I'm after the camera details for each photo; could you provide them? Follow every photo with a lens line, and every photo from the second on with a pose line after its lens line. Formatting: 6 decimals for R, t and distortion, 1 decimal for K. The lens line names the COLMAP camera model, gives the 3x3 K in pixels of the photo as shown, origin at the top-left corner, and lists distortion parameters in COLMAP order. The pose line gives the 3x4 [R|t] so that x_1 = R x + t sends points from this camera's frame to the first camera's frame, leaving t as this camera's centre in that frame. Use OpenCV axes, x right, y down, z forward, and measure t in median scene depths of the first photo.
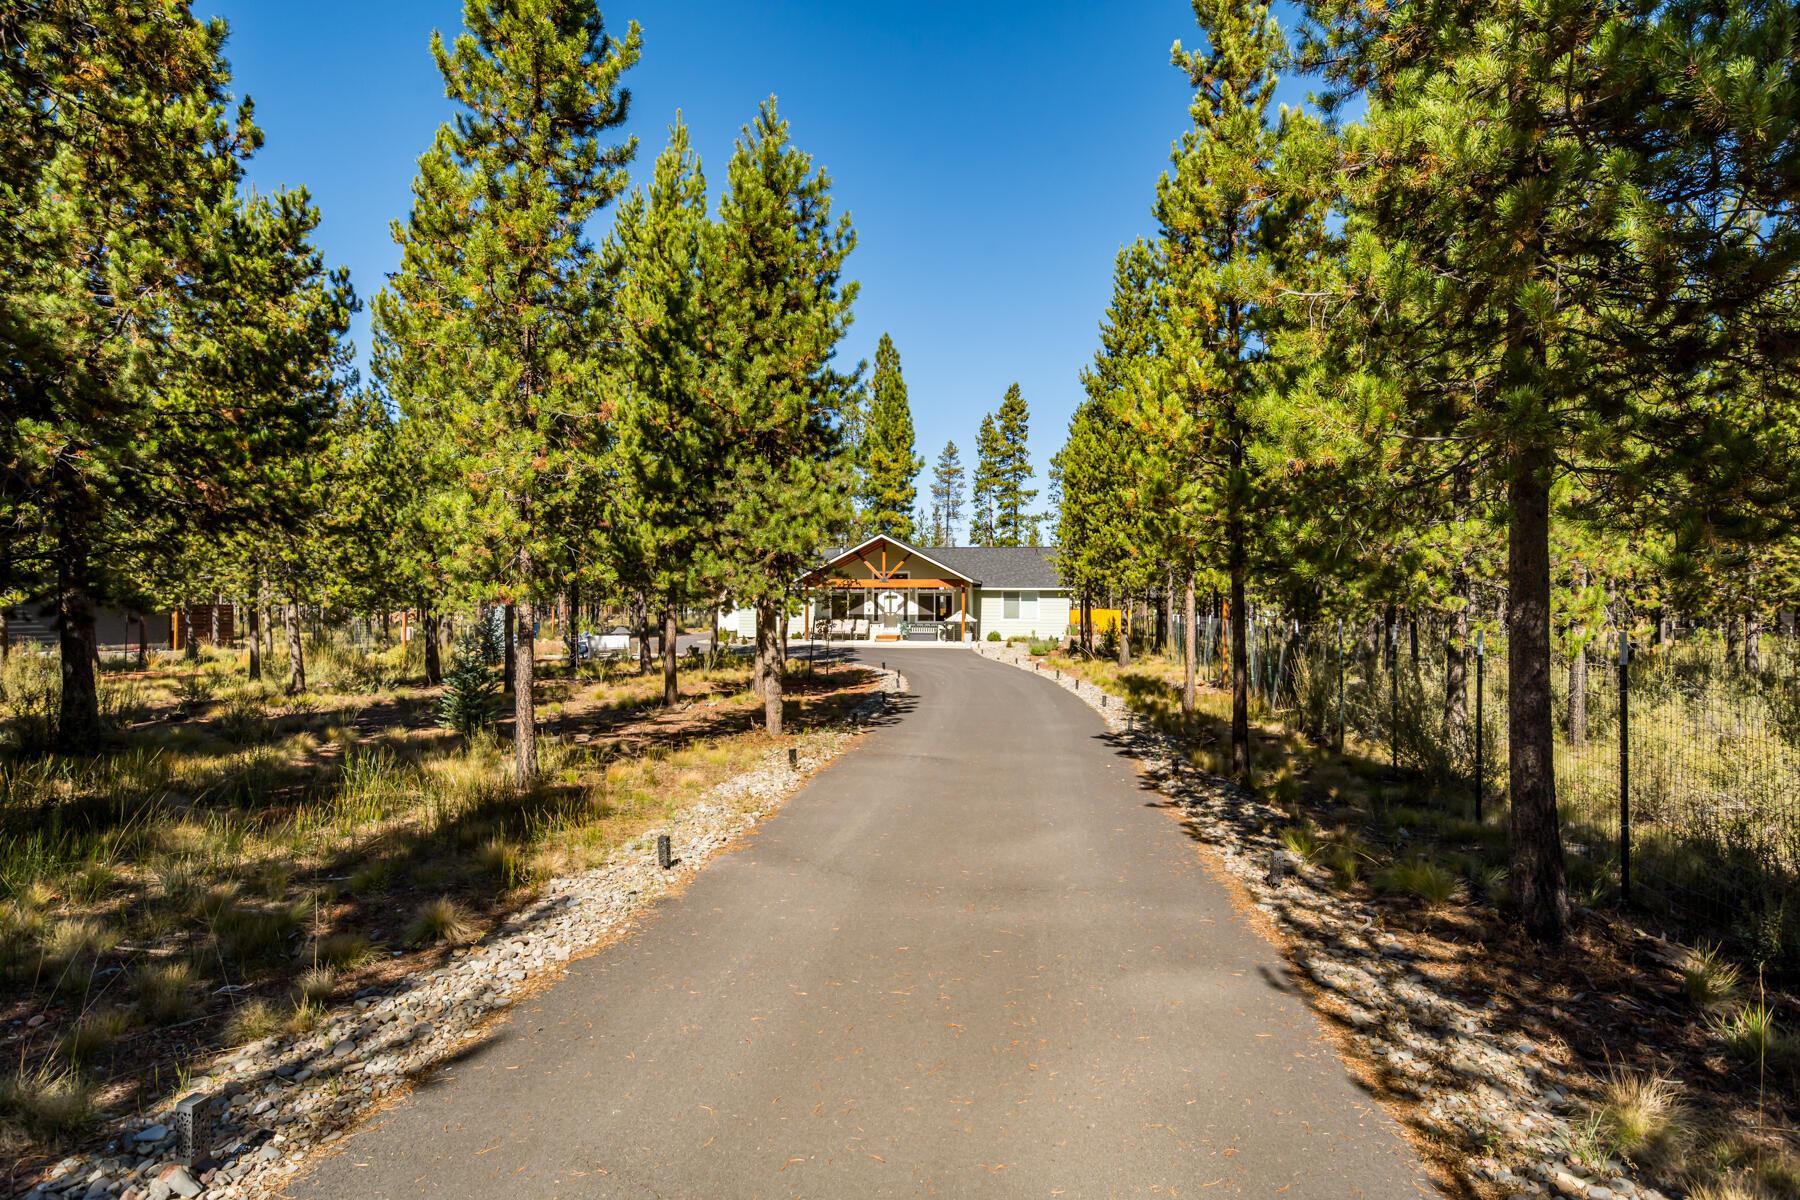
lens RADIAL K [[918.8, 0, 900.0], [0, 918.8, 600.0], [0, 0, 1]] dist [-0.022960, 0.007223]
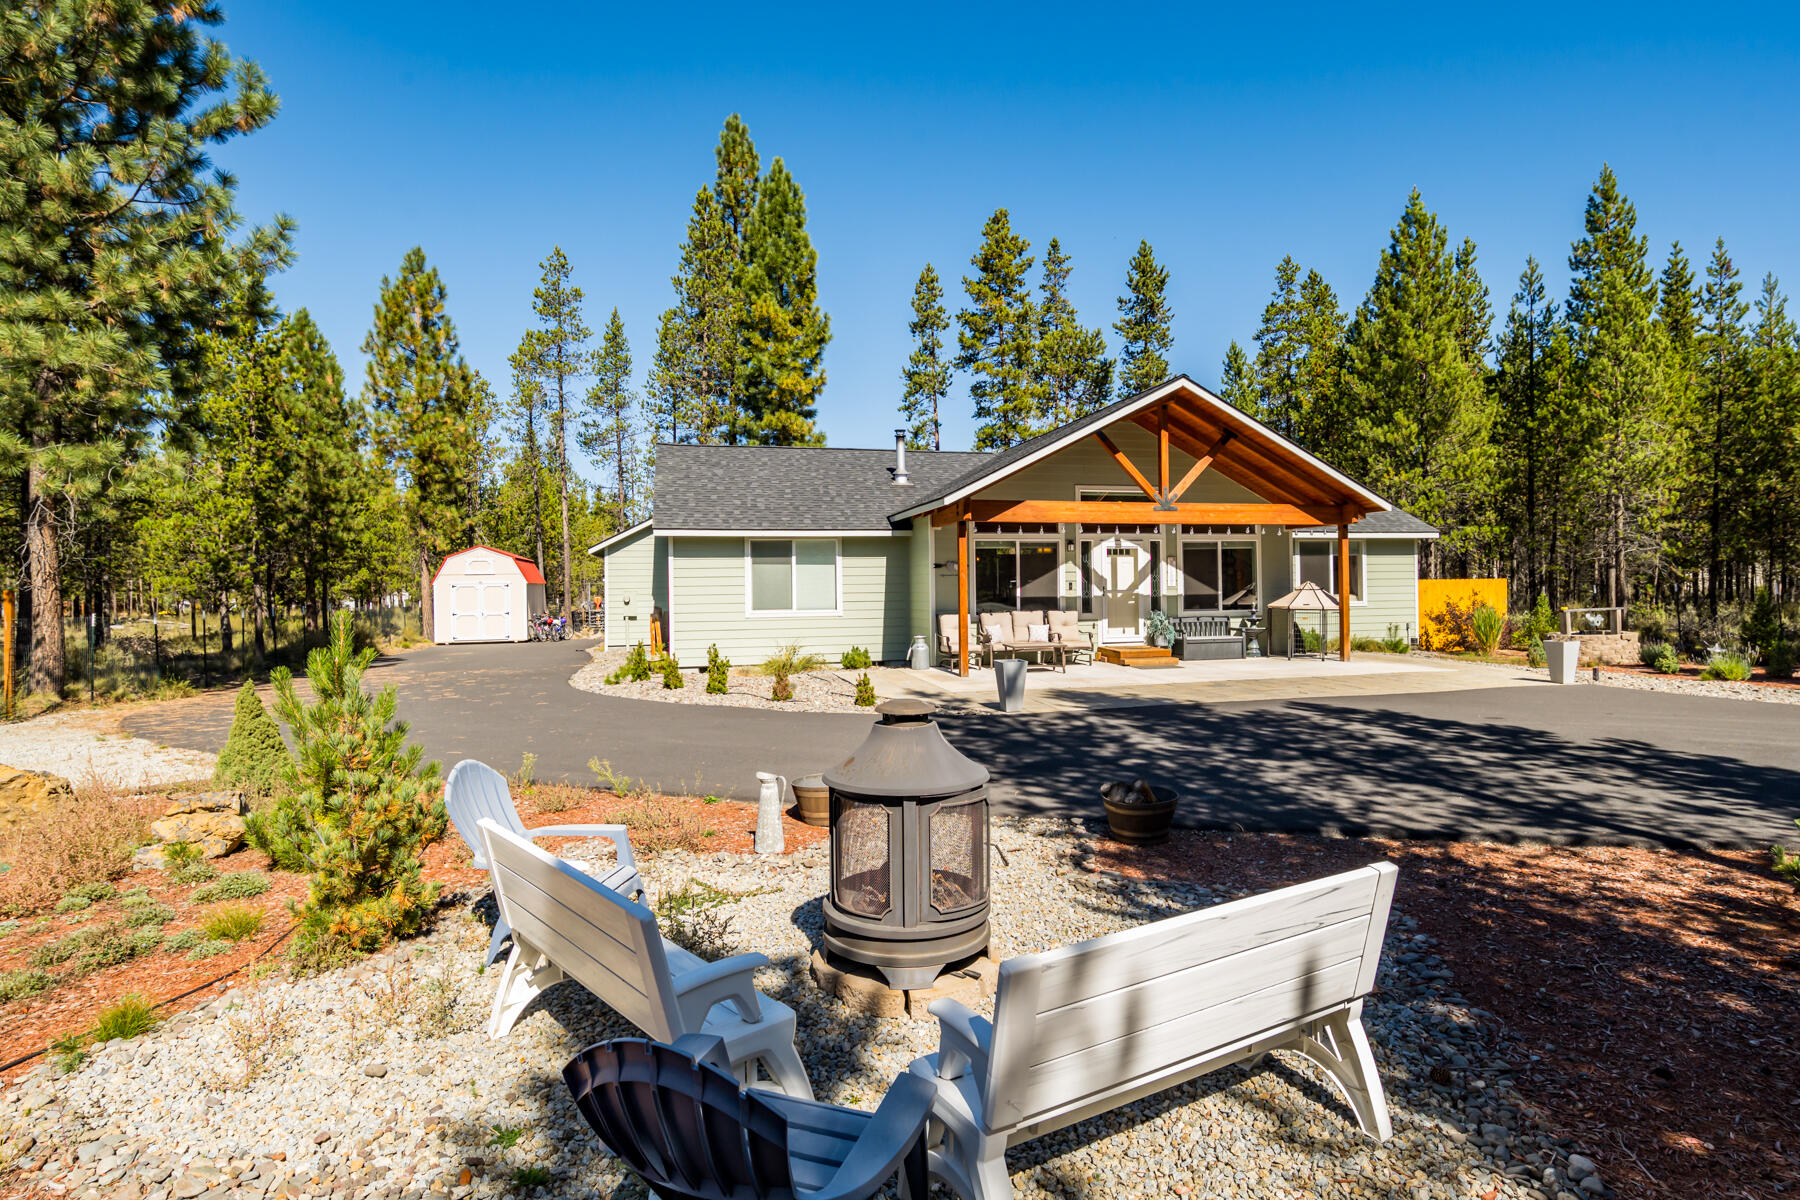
lens RADIAL K [[955.6, 0, 917.2], [0, 955.6, 570.7], [0, 0, 1]] dist [-0.020438, 0.000737]
pose [[0.903082, -0.005456, 0.429434, -0.267985], [0.014227, 0.999751, -0.017217, 0.010711], [-0.429233, 0.021658, 0.902934, 0.665928]]
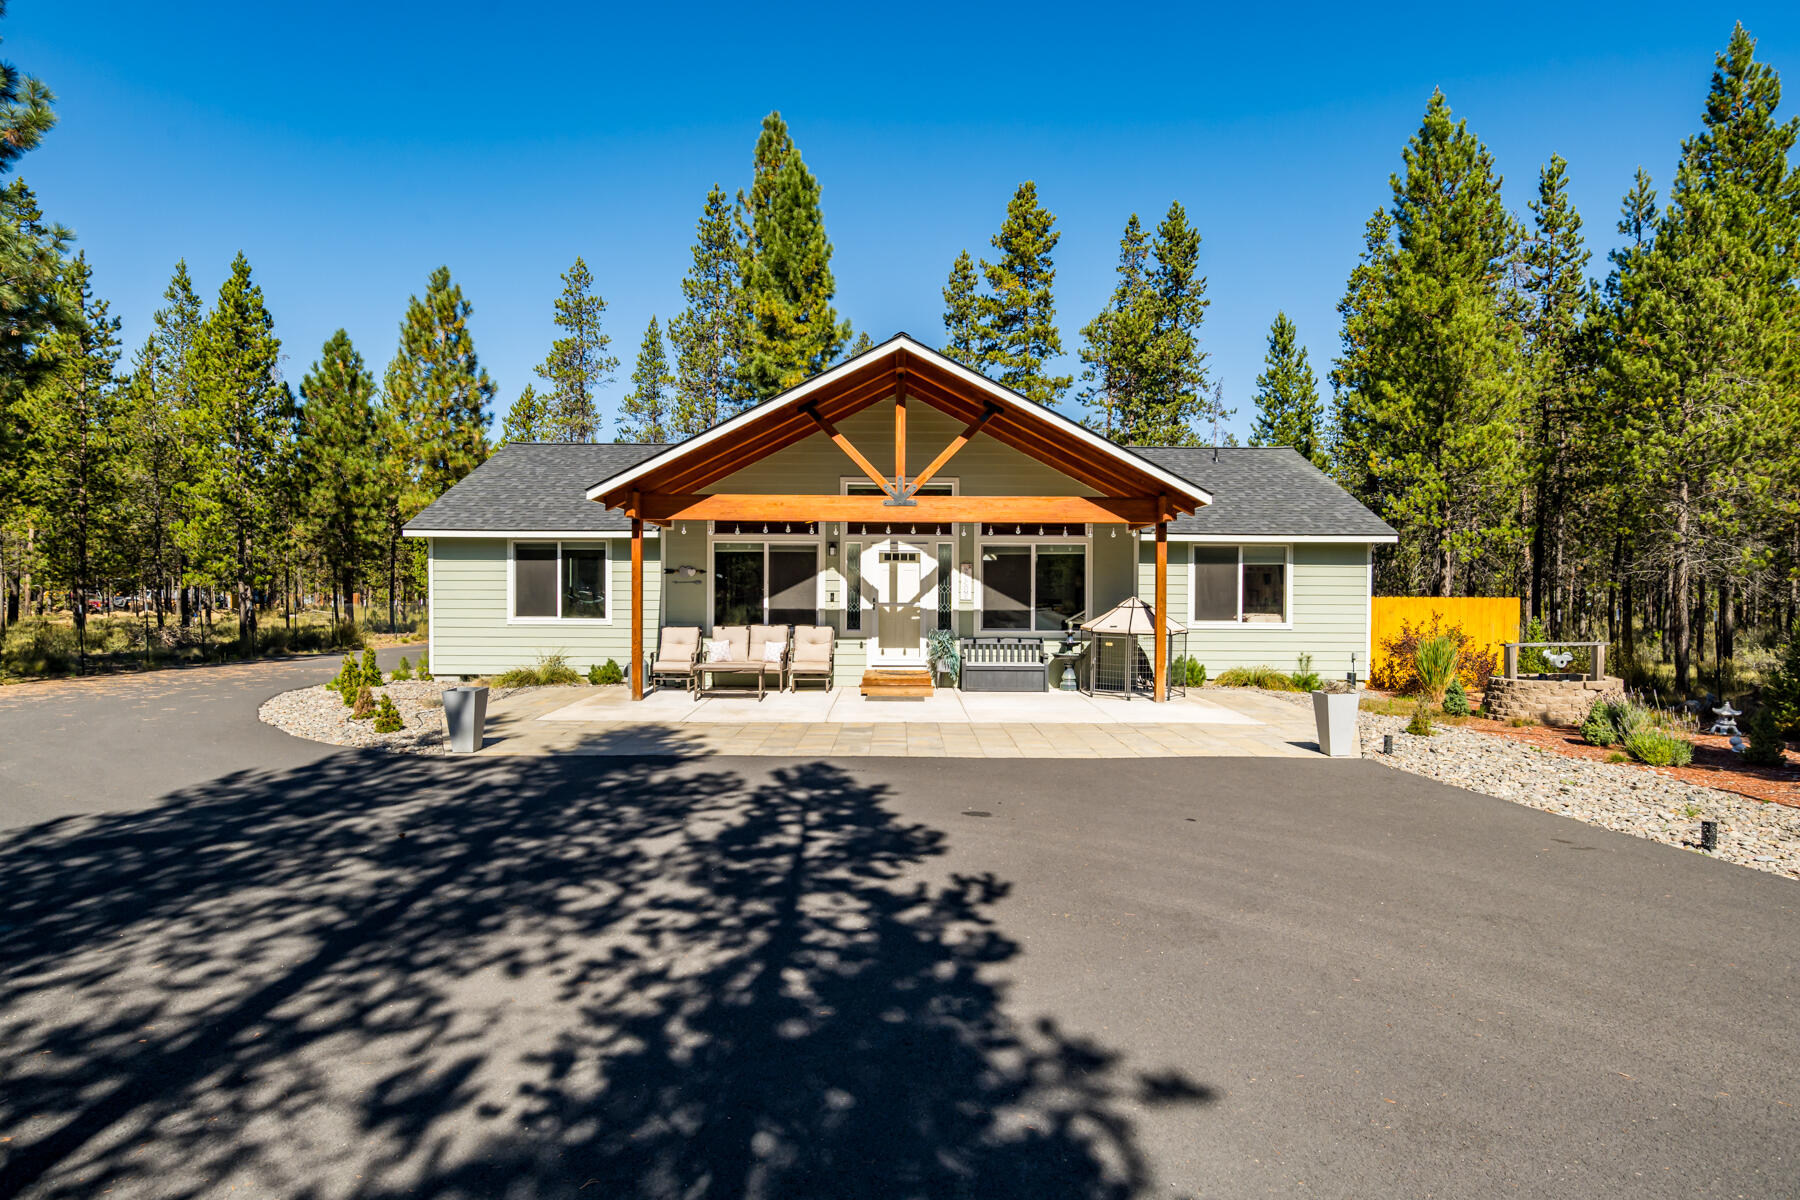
lens RADIAL K [[918.8, 0, 900.0], [0, 918.8, 600.0], [0, 0, 1]] dist [-0.022960, 0.007223]
pose [[0.981870, 0.000830, 0.189555, -0.072451], [-0.002720, 0.999949, 0.009712, 0.008934], [-0.189537, -0.010051, 0.981822, 0.676848]]
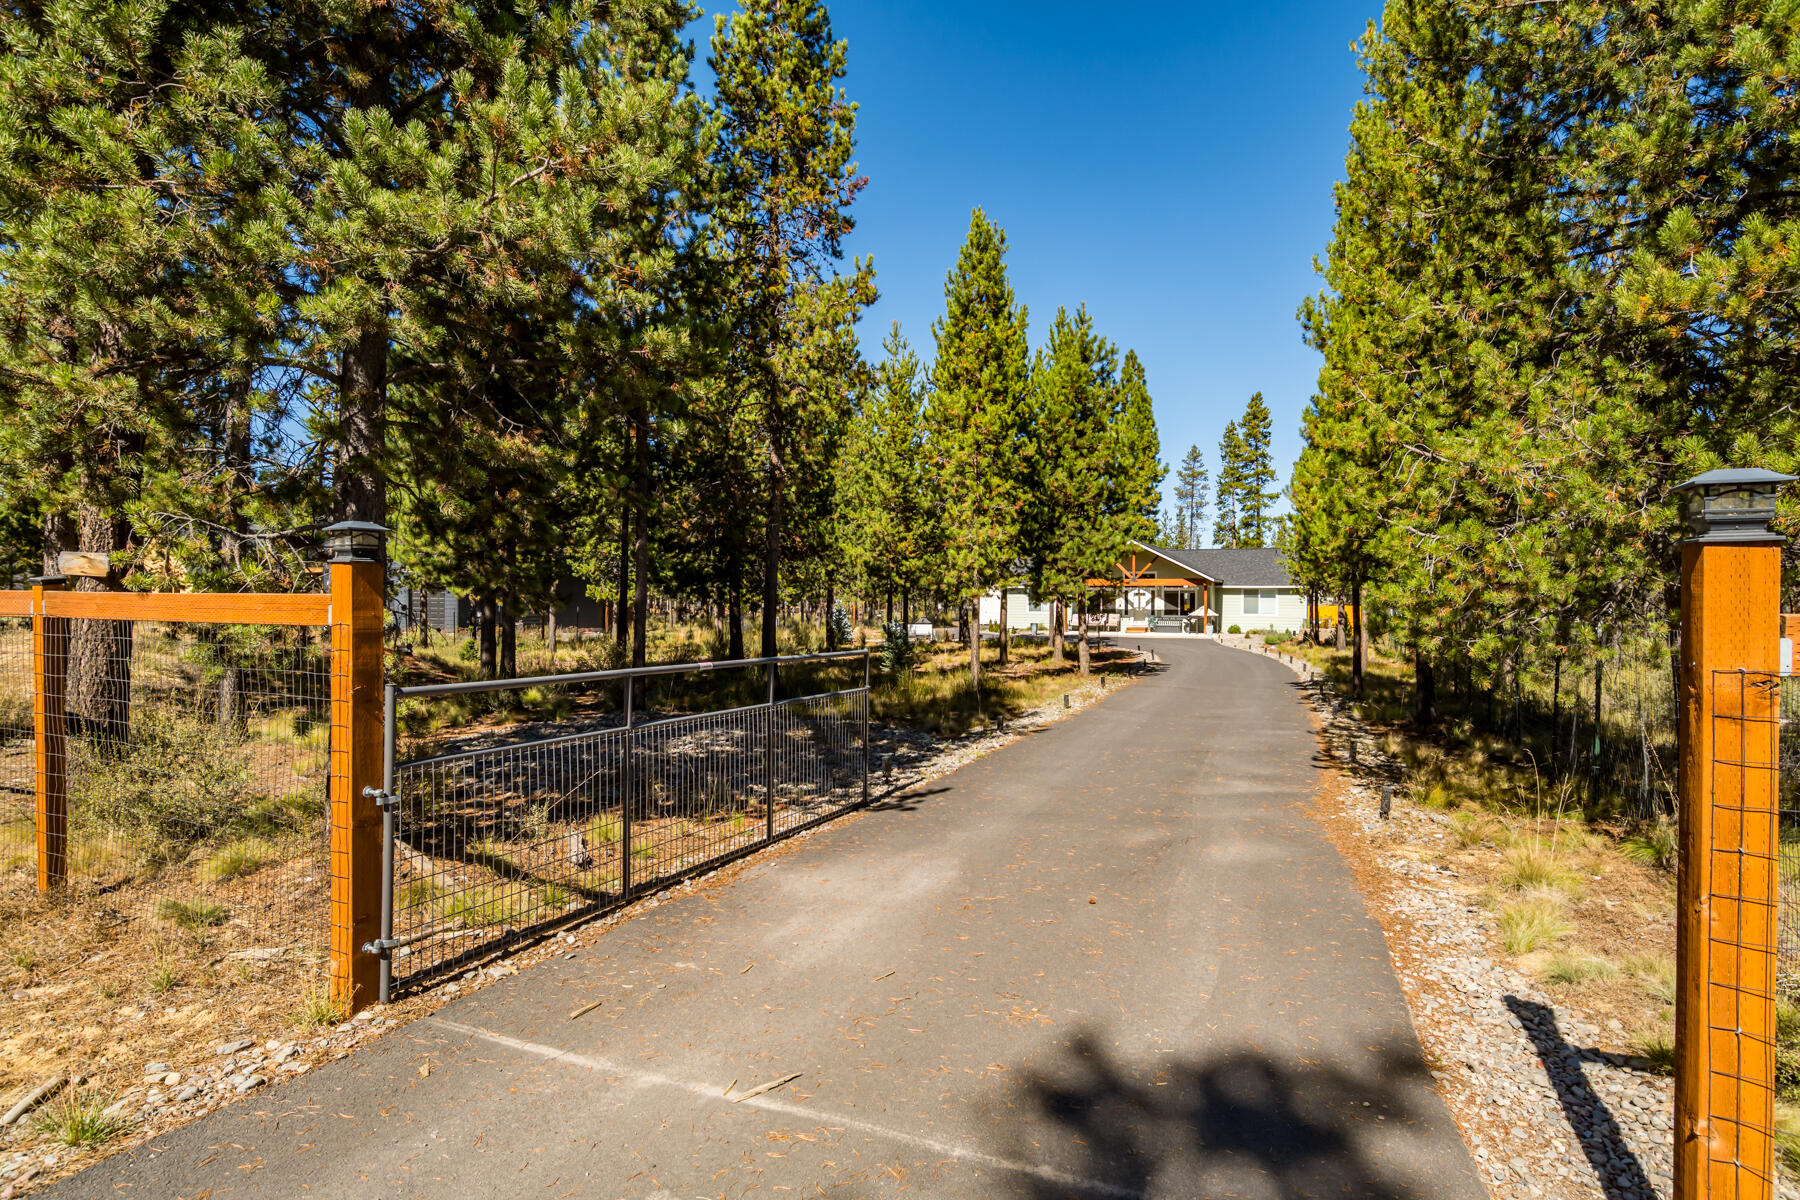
lens RADIAL K [[918.8, 0, 900.0], [0, 918.8, 600.0], [0, 0, 1]] dist [-0.022960, 0.007223]
pose [[0.967341, 0.001338, -0.253473, -0.008907], [-0.000449, 0.999994, 0.003564, 0.000054], [0.253477, -0.003334, 0.967336, -0.180890]]
